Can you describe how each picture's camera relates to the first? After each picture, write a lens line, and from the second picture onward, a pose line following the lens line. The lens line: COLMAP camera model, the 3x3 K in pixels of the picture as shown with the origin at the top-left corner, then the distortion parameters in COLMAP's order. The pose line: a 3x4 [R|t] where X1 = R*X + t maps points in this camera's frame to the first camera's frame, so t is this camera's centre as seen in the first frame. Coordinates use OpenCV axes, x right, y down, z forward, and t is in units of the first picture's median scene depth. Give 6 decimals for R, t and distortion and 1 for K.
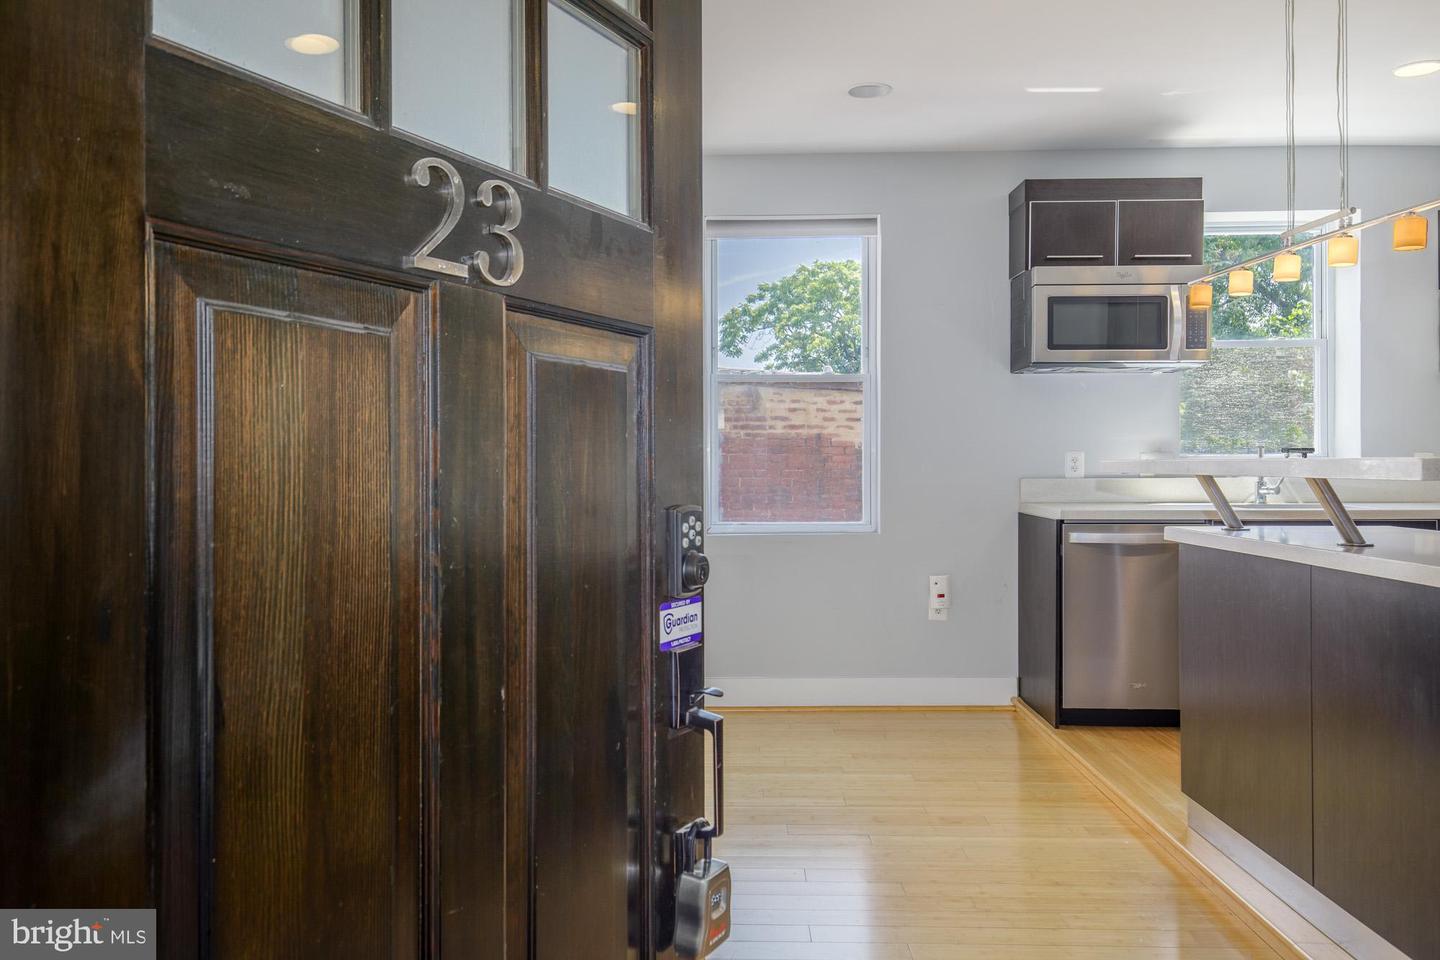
lens RADIAL K [[1096.0, 0, 719.8], [0, 1096.0, 474.9], [0, 0, 1]] dist [0.014440, 0.005760]
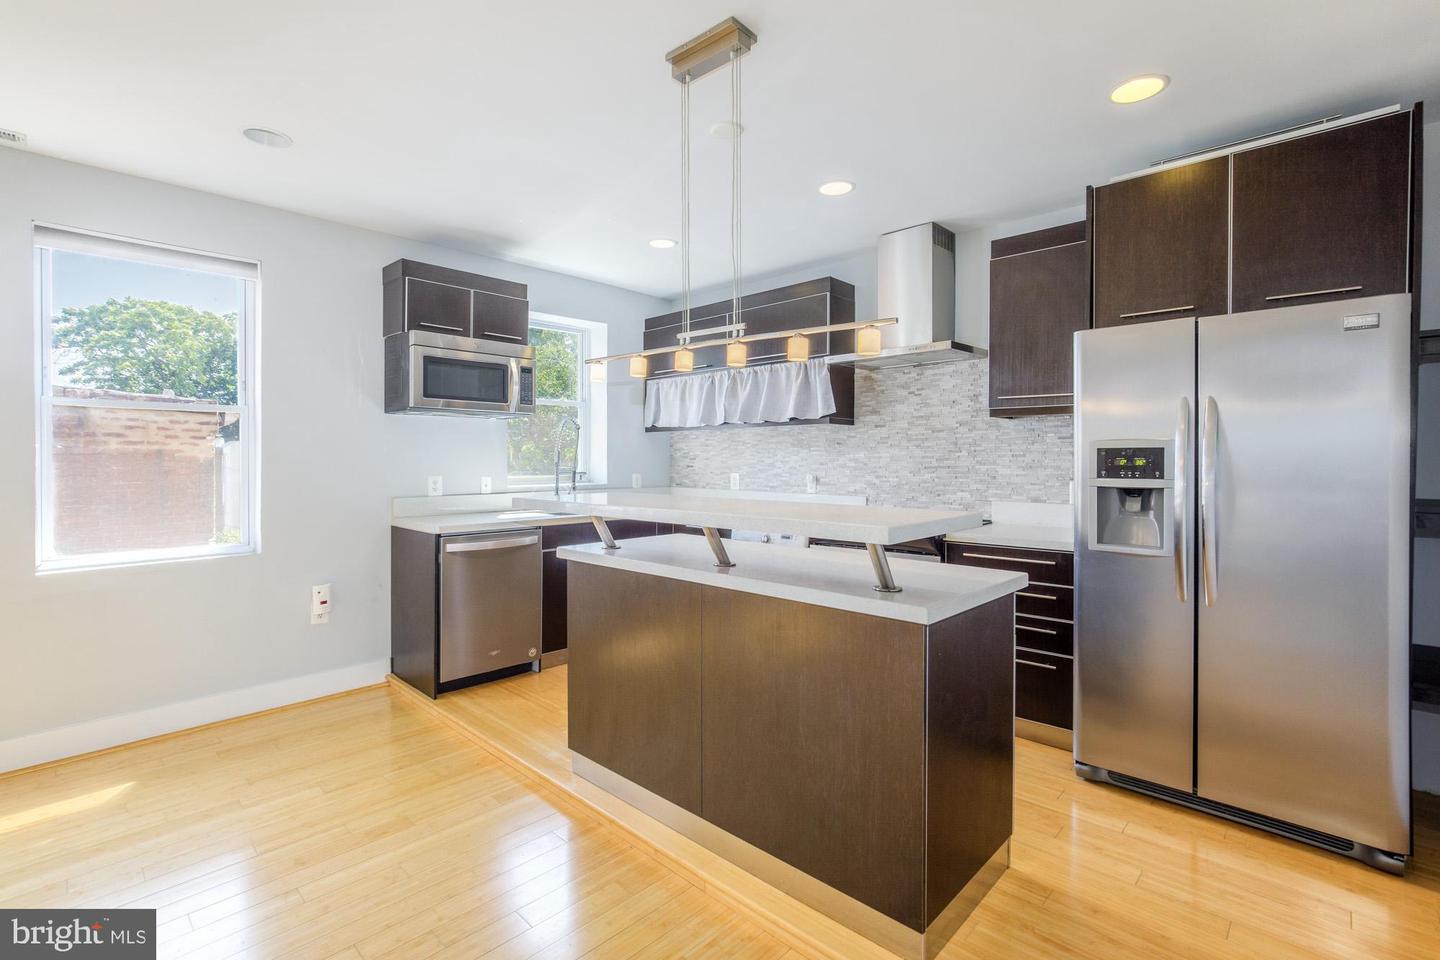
lens RADIAL K [[675.3, 0, 714.0], [0, 675.3, 471.3], [0, 0, 1]] dist [-0.003811, 0.000196]
pose [[0.693472, -0.004251, 0.720471, -0.024435], [0.002961, 0.999991, 0.003049, -0.028550], [-0.720477, 0.000019, 0.693479, 0.206484]]
